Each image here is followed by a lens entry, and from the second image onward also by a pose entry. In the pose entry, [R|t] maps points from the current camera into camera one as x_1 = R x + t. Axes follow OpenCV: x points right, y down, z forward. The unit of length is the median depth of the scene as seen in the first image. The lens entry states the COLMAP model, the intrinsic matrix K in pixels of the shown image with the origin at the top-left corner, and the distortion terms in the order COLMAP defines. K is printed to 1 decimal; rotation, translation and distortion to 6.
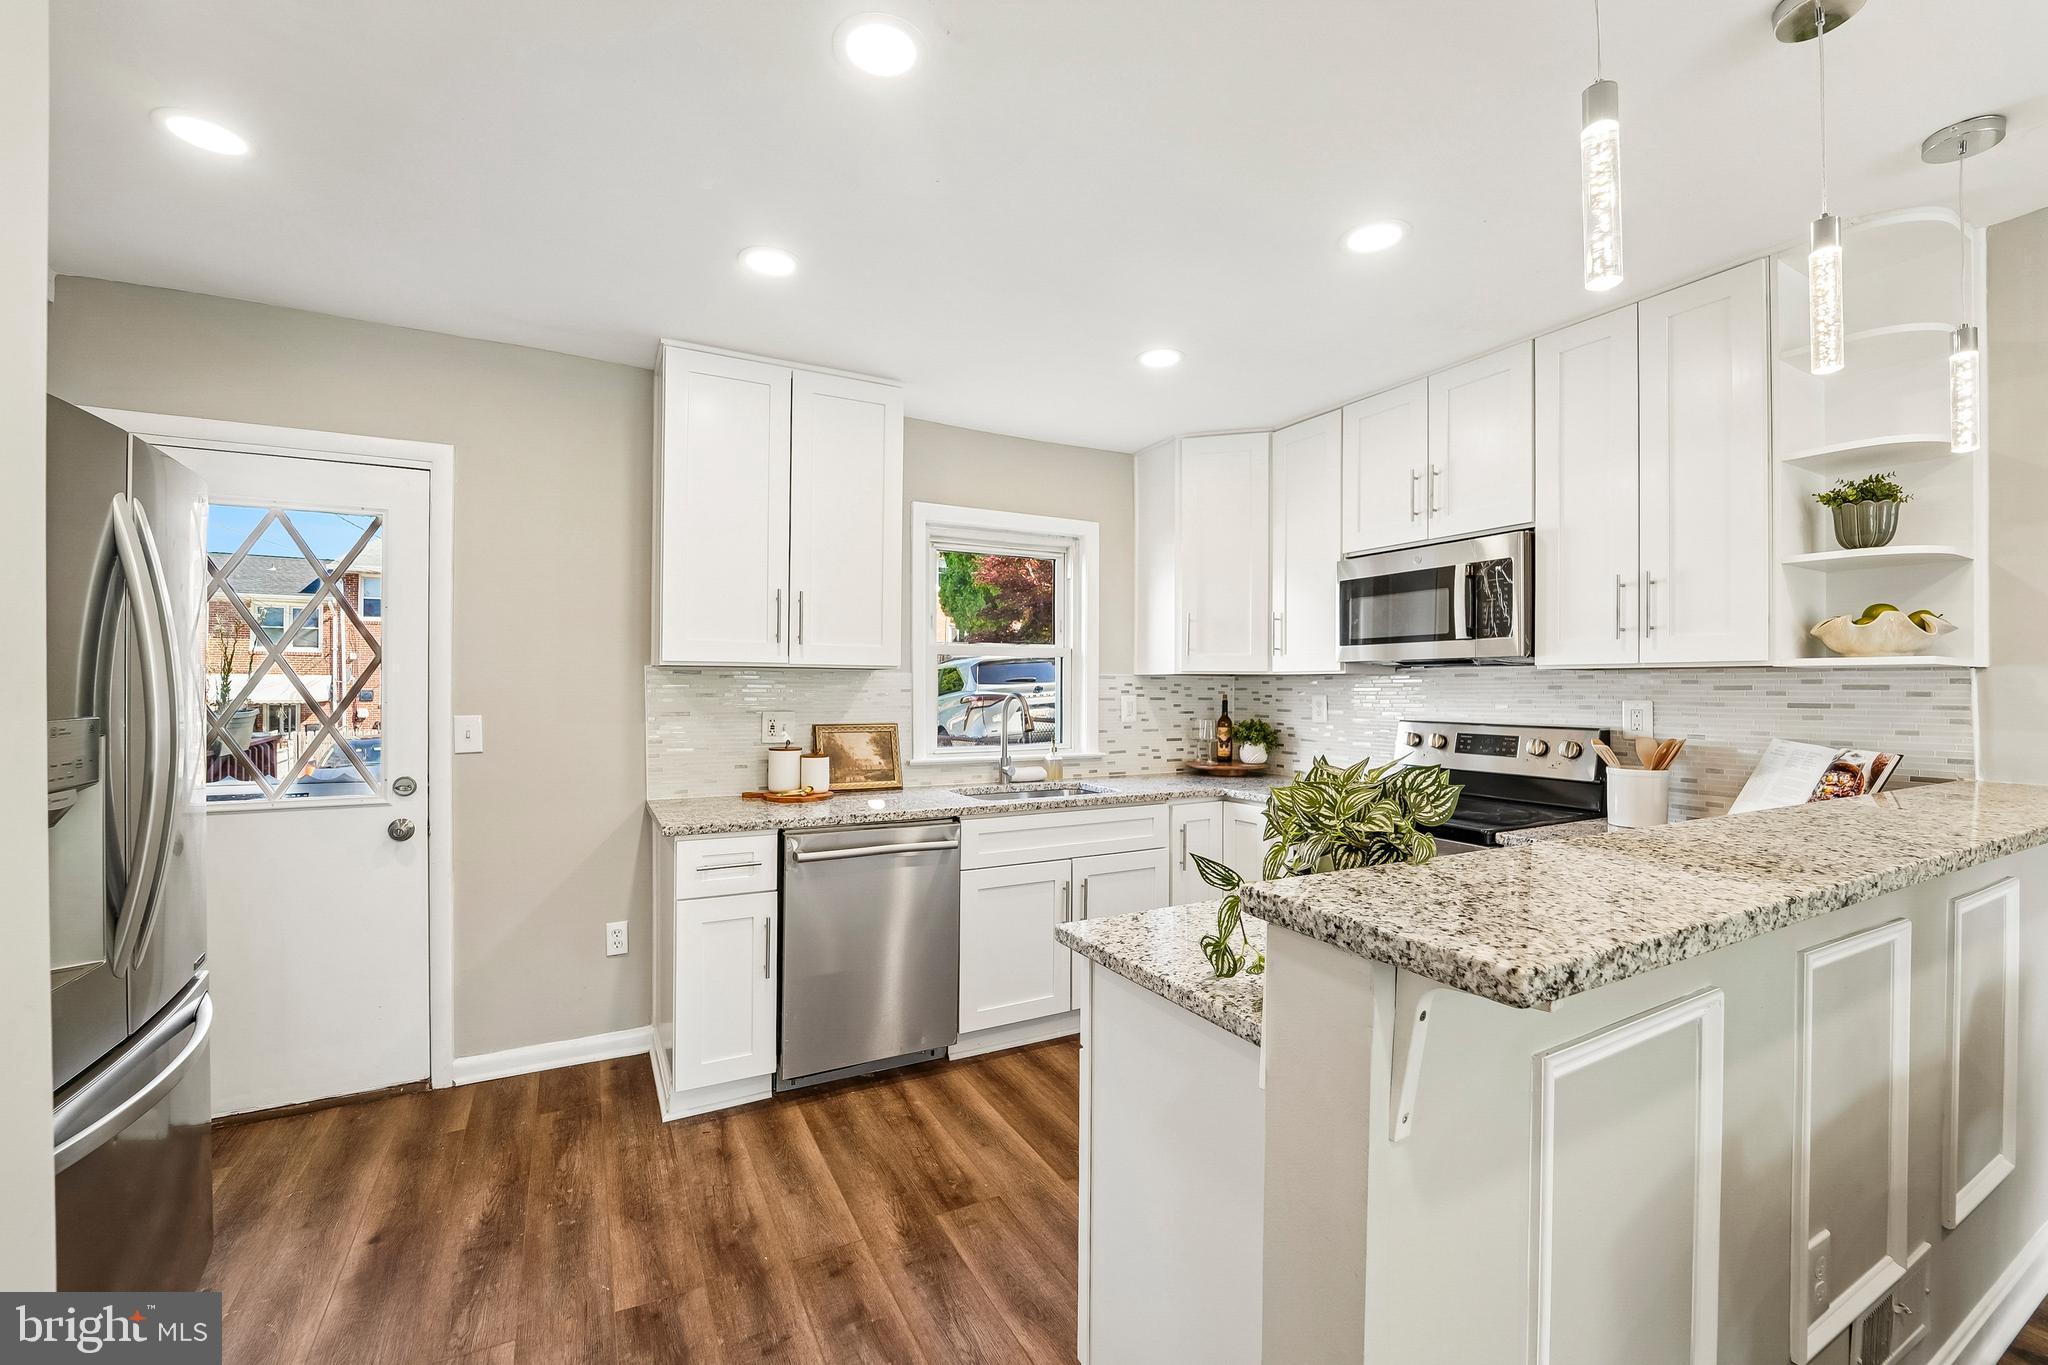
lens RADIAL K [[845.1, 0, 1034.7], [0, 845.1, 680.2], [0, 0, 1]] dist [-0.018610, 0.000083]
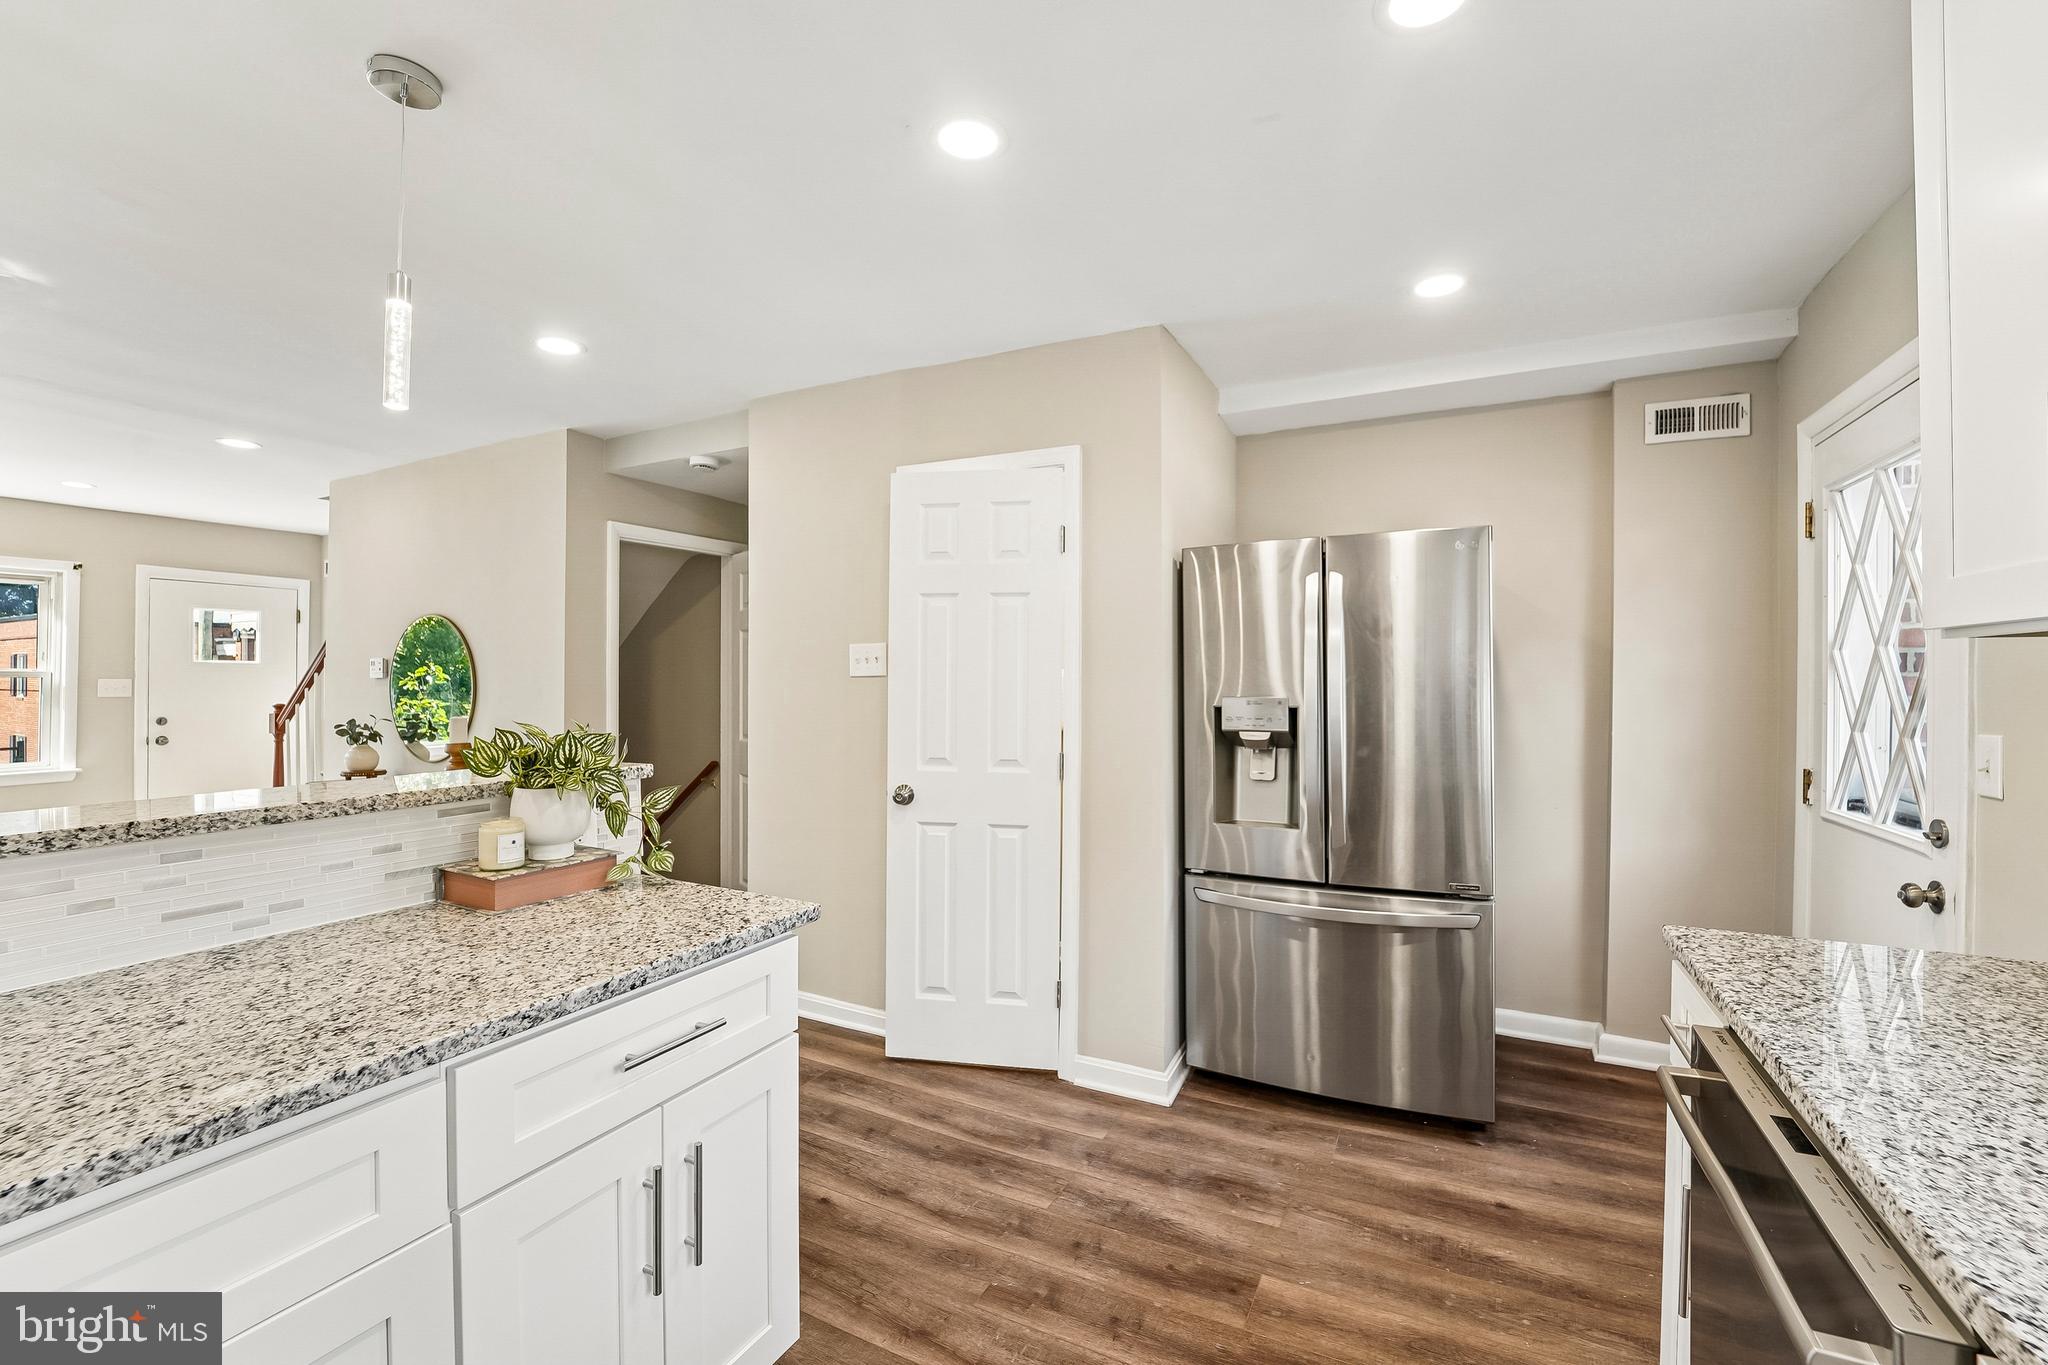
lens RADIAL K [[845.1, 0, 1034.7], [0, 845.1, 680.2], [0, 0, 1]] dist [-0.018610, 0.000083]
pose [[-0.818261, -0.009832, -0.574762, 0.226881], [-0.004978, 0.999937, -0.010019, 0.011685], [0.574825, -0.005337, -0.818259, 1.109681]]
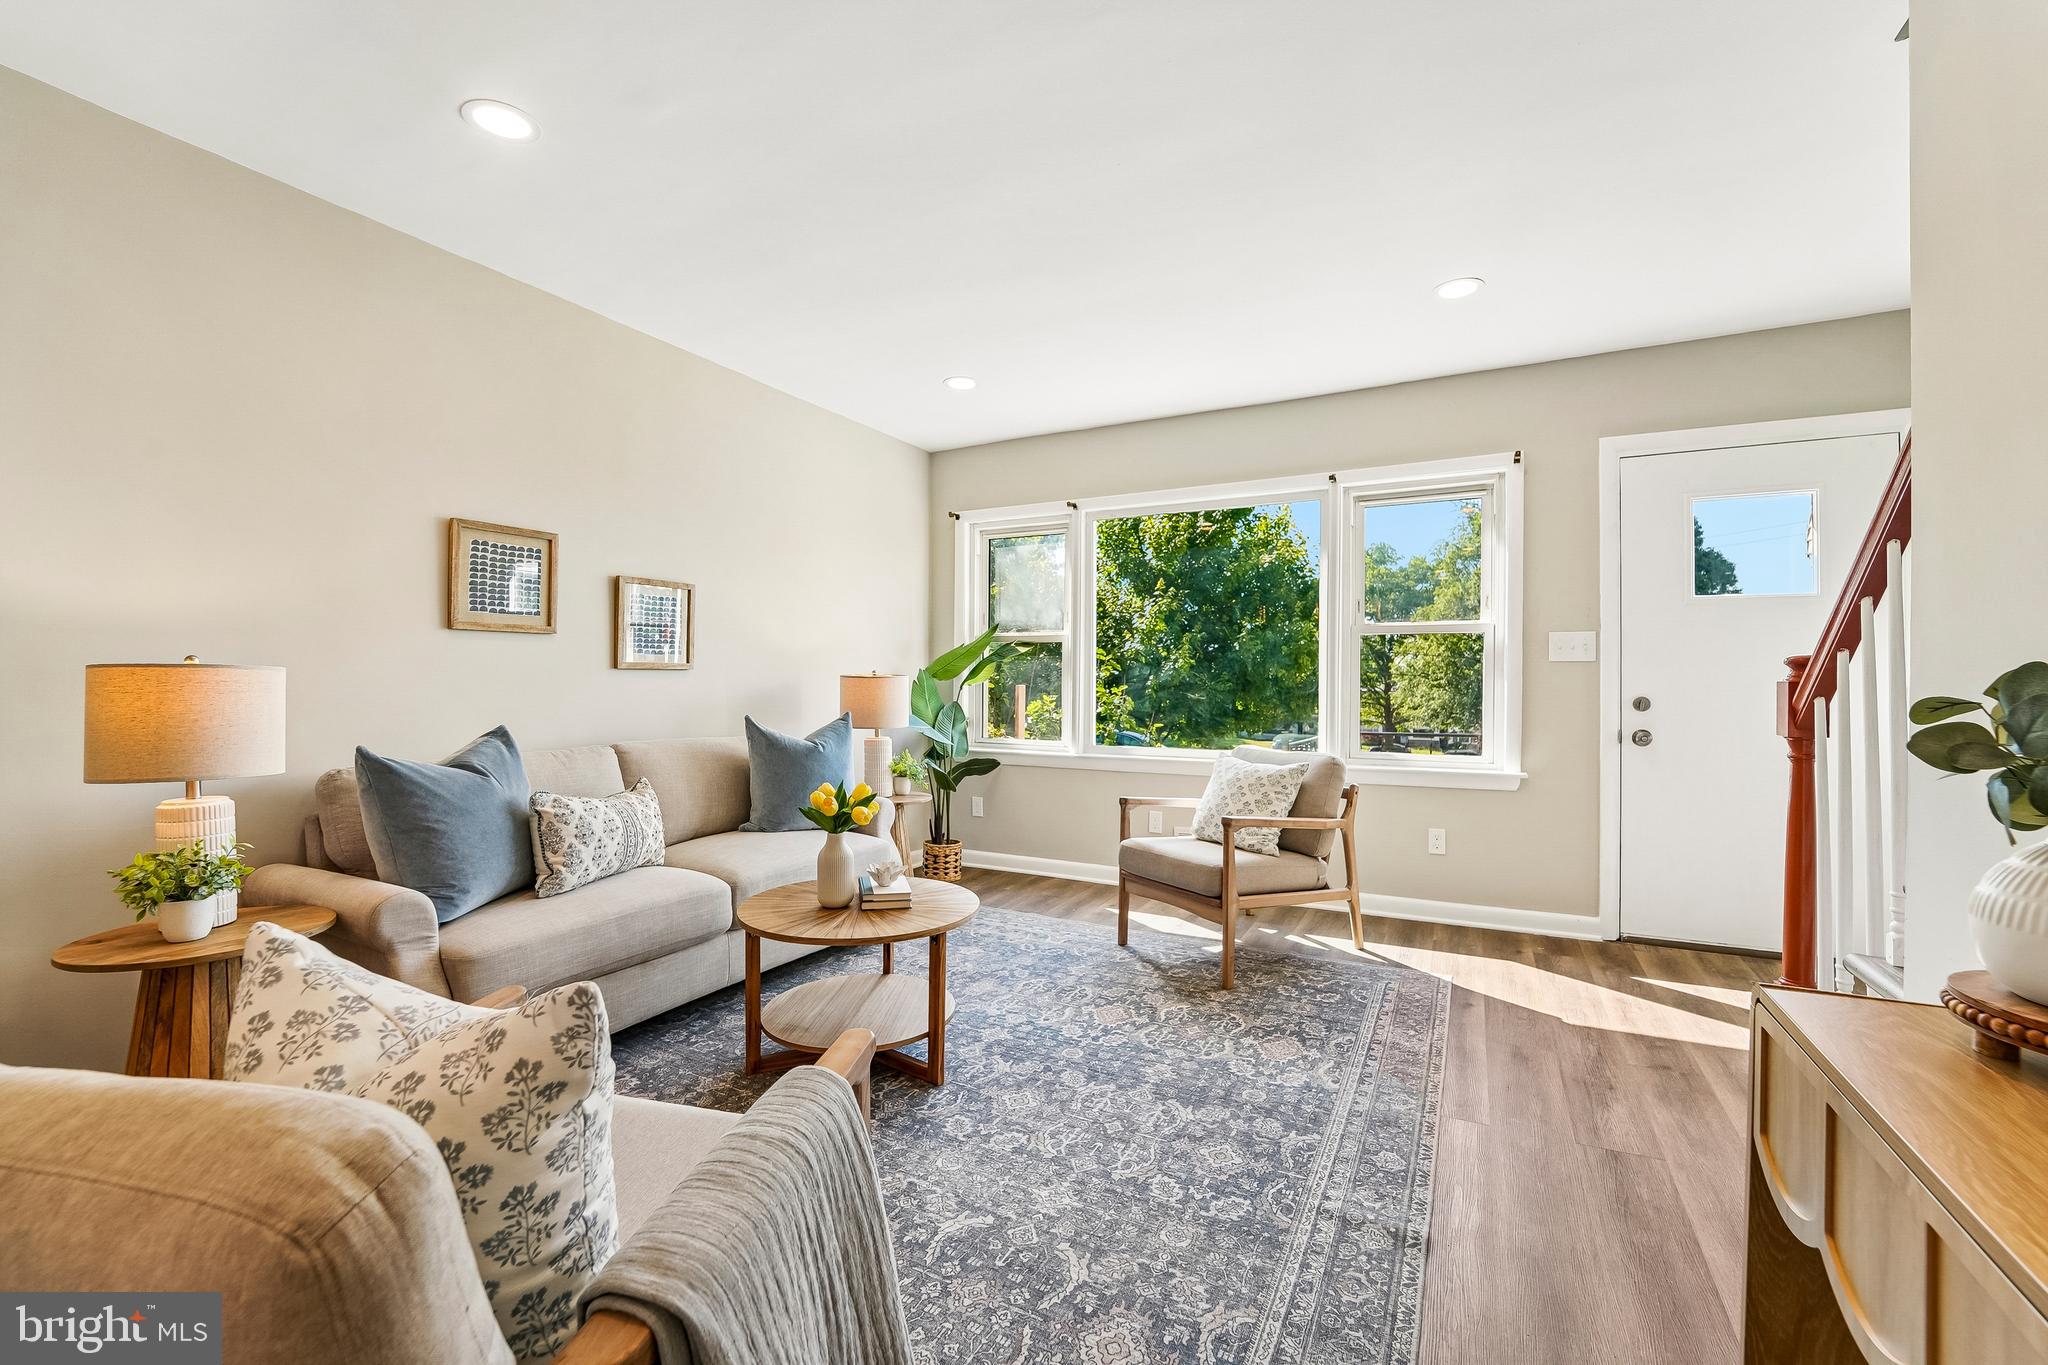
lens RADIAL K [[824.9, 0, 1035.1], [0, 824.9, 675.1], [0, 0, 1]] dist [-0.020203, -0.000124]
pose [[-0.556037, -0.000441, 0.831157, 0.342483], [-0.010978, 0.999917, -0.006813, 0.083927], [-0.831085, -0.012913, -0.555996, -0.550853]]
